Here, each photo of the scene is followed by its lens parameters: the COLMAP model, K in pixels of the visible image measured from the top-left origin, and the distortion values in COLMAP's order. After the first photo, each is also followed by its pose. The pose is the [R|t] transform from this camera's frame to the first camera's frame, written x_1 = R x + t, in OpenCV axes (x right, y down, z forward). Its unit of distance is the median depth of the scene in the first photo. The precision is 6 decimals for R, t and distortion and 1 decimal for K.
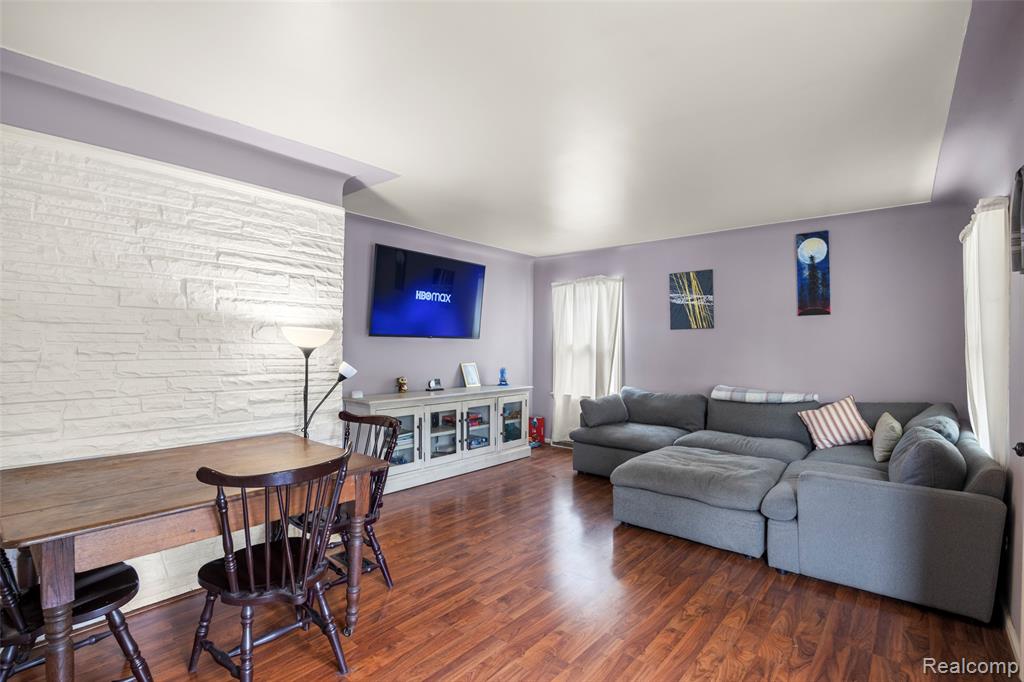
lens RADIAL K [[473.8, 0, 512.0], [0, 473.8, 341.0], [0, 0, 1]] dist [-0.031782, -0.000258]
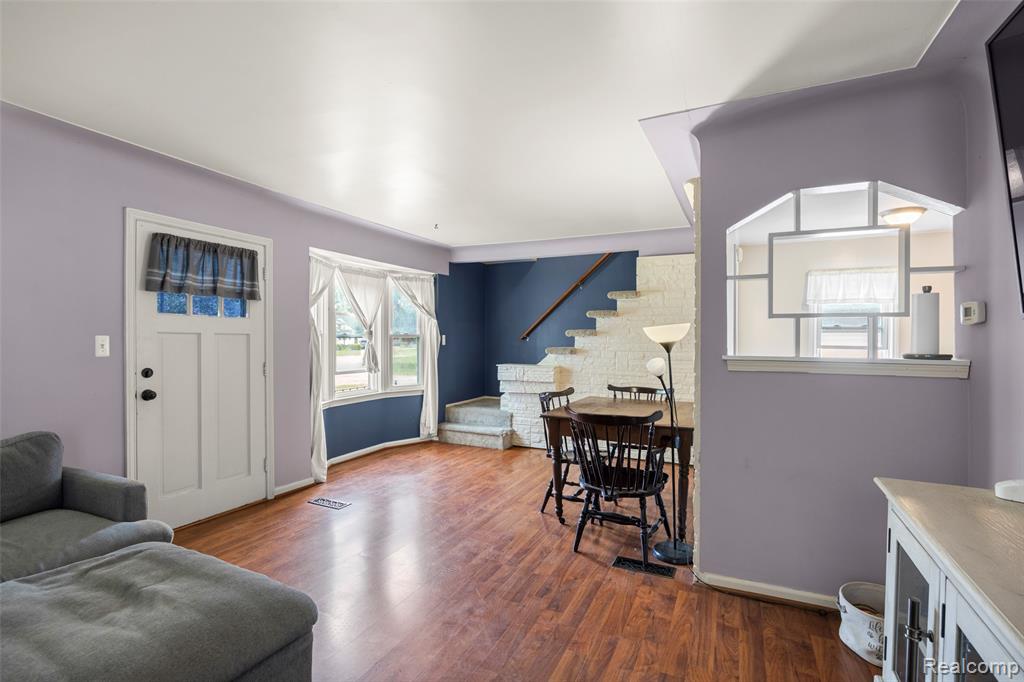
lens RADIAL K [[473.8, 0, 512.0], [0, 473.8, 341.0], [0, 0, 1]] dist [-0.031782, -0.000258]
pose [[-0.965033, -0.002710, -0.262115, 0.178239], [-0.002540, 0.999996, -0.000987, 0.012095], [0.262117, -0.000287, -0.965036, 1.902936]]
